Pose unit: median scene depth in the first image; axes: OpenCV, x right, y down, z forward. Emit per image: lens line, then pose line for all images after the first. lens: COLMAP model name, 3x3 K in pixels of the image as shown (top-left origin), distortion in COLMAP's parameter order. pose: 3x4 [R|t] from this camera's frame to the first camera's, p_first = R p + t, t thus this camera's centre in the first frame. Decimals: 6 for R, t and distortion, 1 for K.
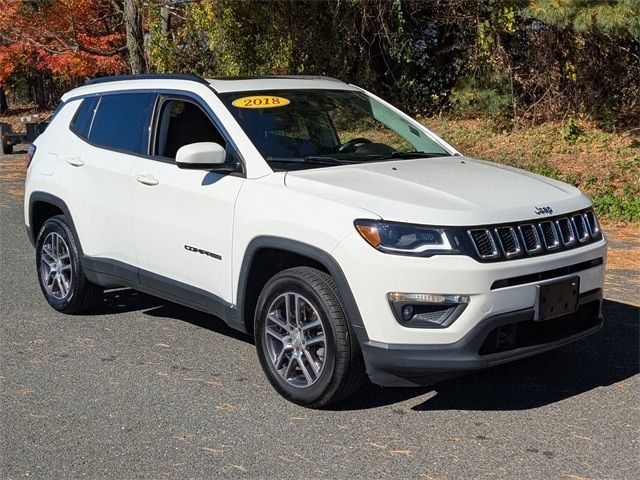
lens RADIAL K [[915.5, 0, 320.0], [0, 915.5, 240.0], [0, 0, 1]] dist [0.010510, 0.013933]
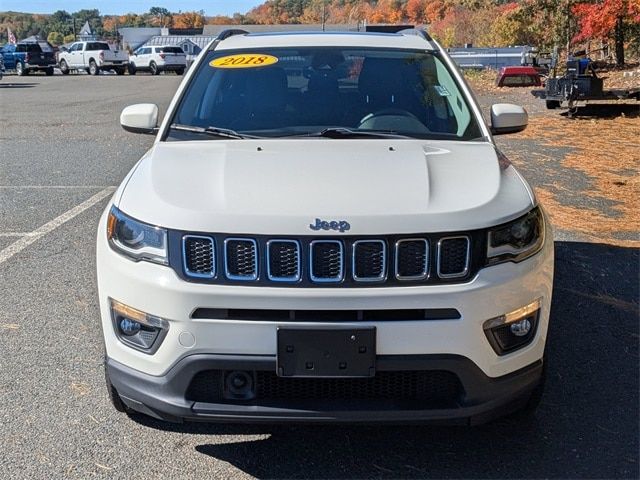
lens RADIAL K [[915.5, 0, 320.0], [0, 915.5, 240.0], [0, 0, 1]] dist [0.010510, 0.013933]
pose [[0.720208, 0.143015, -0.678857, 0.715051], [-0.104376, 0.989720, 0.097770, -0.088564], [0.685861, 0.000442, 0.727732, 0.490759]]
